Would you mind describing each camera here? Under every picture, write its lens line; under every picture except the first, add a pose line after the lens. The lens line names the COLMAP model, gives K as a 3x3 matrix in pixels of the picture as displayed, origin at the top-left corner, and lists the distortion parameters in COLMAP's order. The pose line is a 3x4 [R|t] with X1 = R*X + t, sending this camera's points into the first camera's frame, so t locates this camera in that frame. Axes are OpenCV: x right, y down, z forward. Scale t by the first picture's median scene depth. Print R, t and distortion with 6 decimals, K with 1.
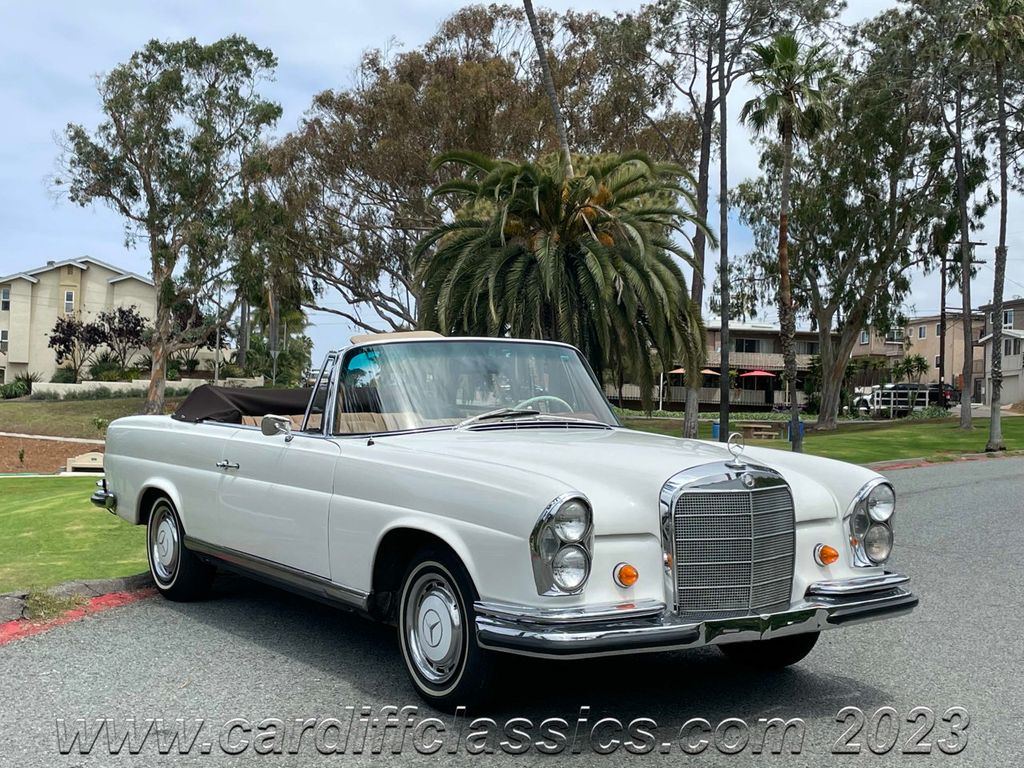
lens RADIAL K [[1412.4, 0, 508.5], [0, 1412.4, 387.6], [0, 0, 1]] dist [0.122225, -0.169332]
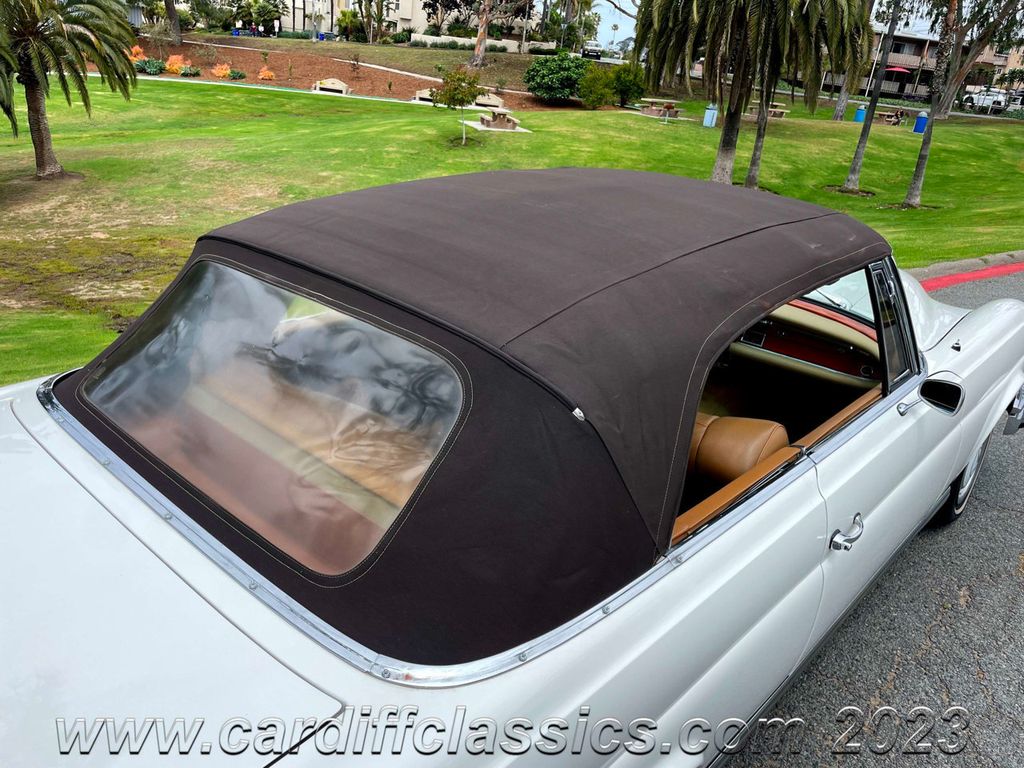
lens RADIAL K [[776.1, 0, 510.8], [0, 776.1, 380.7], [0, 0, 1]] dist [0.095491, -0.136149]
pose [[0.966162, 0.172206, -0.192031, 0.009654], [-0.083649, 0.913442, 0.398279, -0.009512], [0.243996, -0.368738, 0.896938, 0.108826]]
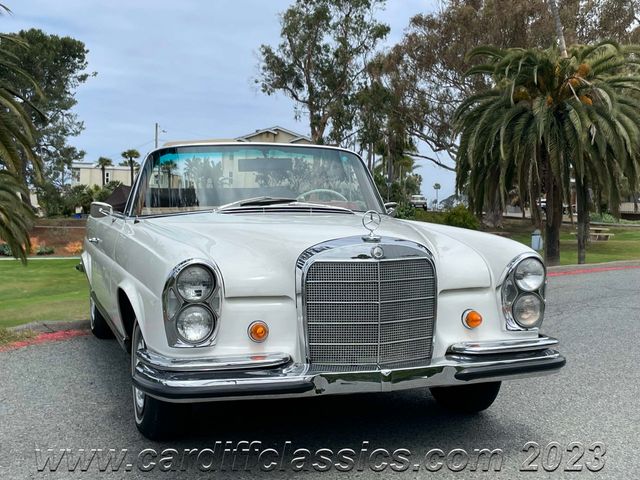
lens RADIAL K [[882.8, 0, 317.8], [0, 882.8, 242.3], [0, 0, 1]] dist [0.122225, -0.169332]
pose [[0.965809, 0.010177, -0.259057, 0.019958], [0.000134, 0.999210, 0.039751, 0.001930], [0.259256, -0.038427, 0.965044, 0.019898]]
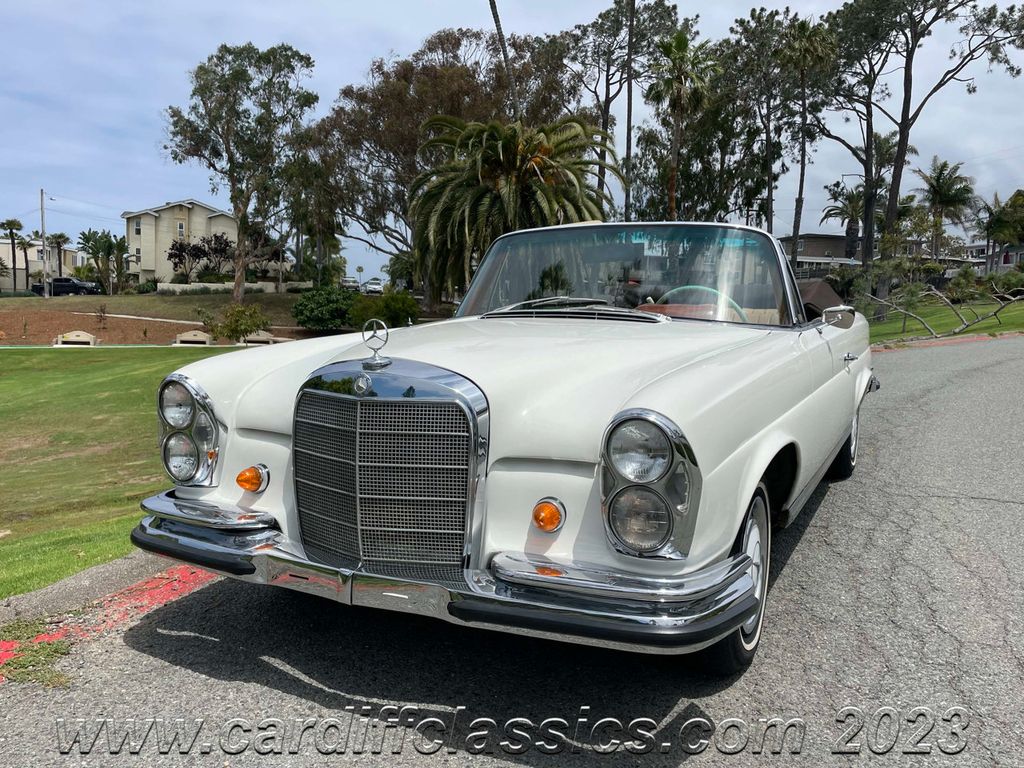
lens RADIAL K [[837.4, 0, 516.6], [0, 837.4, 387.6], [0, 0, 1]] dist [0.092936, -0.131648]
pose [[0.998282, 0.001312, 0.058580, -0.005357], [-0.008045, 0.993349, 0.114857, 0.000168], [-0.058040, -0.115131, 0.991653, 0.078490]]
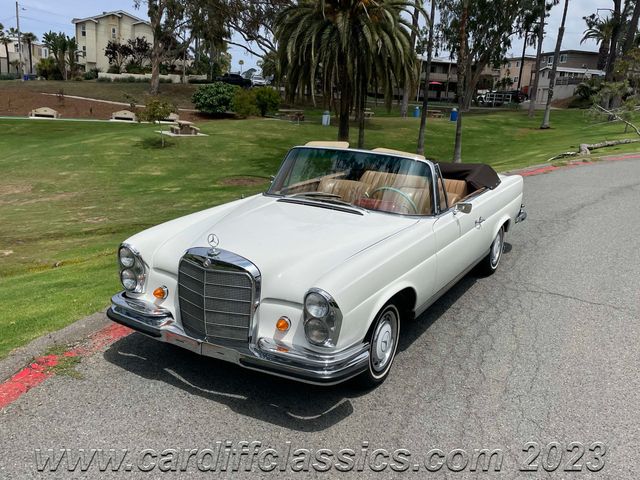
lens RADIAL K [[593.5, 0, 323.0], [0, 593.5, 245.5], [0, 0, 1]] dist [0.086339, -0.112290]
pose [[0.999094, 0.039099, 0.016792, -0.000824], [-0.042168, 0.962671, 0.267370, -0.010437], [-0.005712, -0.267836, 0.963448, 0.063031]]
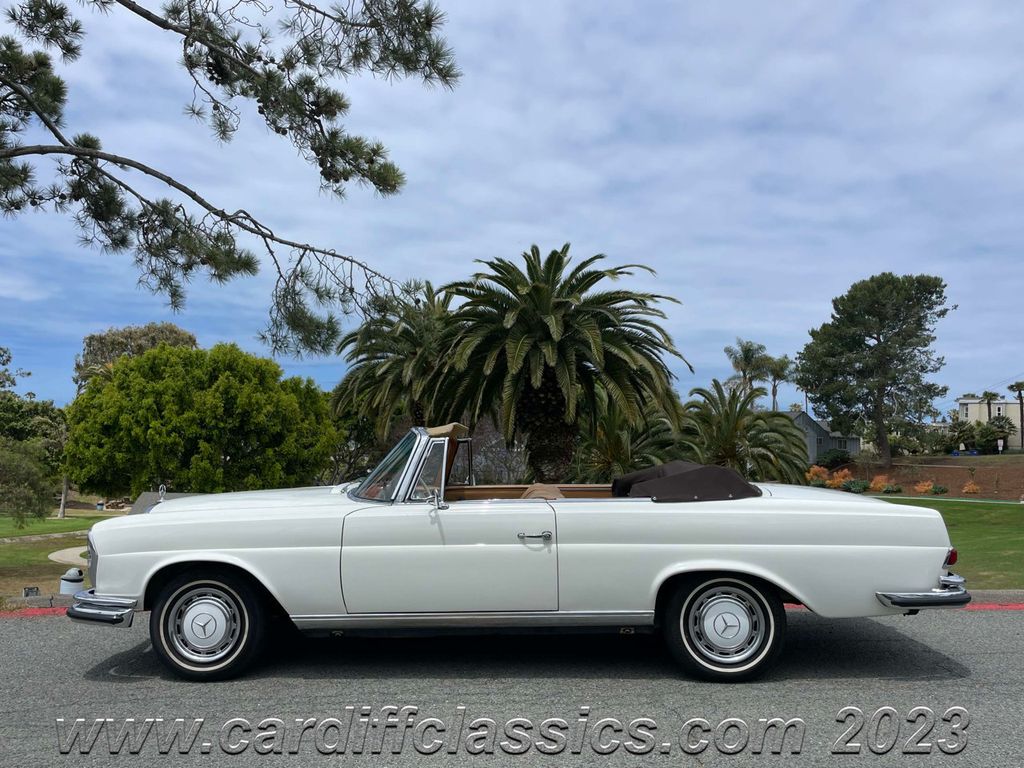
lens RADIAL K [[790.6, 0, 511.8], [0, 790.6, 391.8], [0, 0, 1]] dist [0.095090, -0.135684]
pose [[0.458381, -0.056680, -0.886946, 0.066072], [0.002727, 0.998049, -0.062370, -0.002253], [0.888751, 0.026171, 0.457642, 0.102094]]
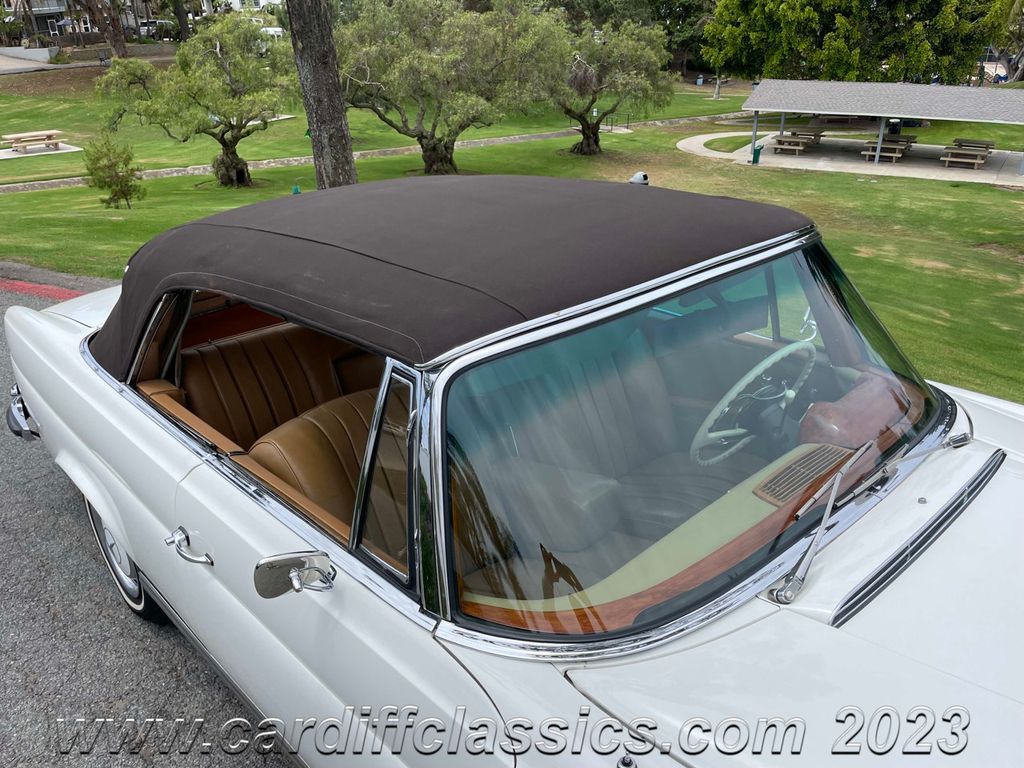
lens RADIAL K [[776.1, 0, 510.8], [0, 776.1, 380.7], [0, 0, 1]] dist [0.095491, -0.136149]
pose [[-0.309363, 0.406259, -0.859796, 0.031401], [0.050961, 0.909933, 0.411613, -0.009976], [0.949578, 0.083522, -0.302203, 0.147727]]
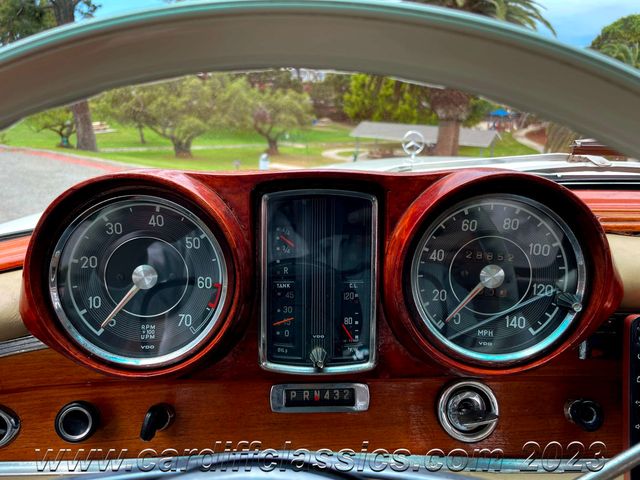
lens RADIAL K [[494.0, 0, 320.0], [0, 494.0, 240.0], [0, 0, 1]] dist [0.084826, -0.147818]
pose [[-0.239905, 0.273493, -0.931476, 0.103897], [0.004959, 0.959829, 0.280541, -0.001813], [0.970784, 0.062684, -0.231624, 0.238346]]
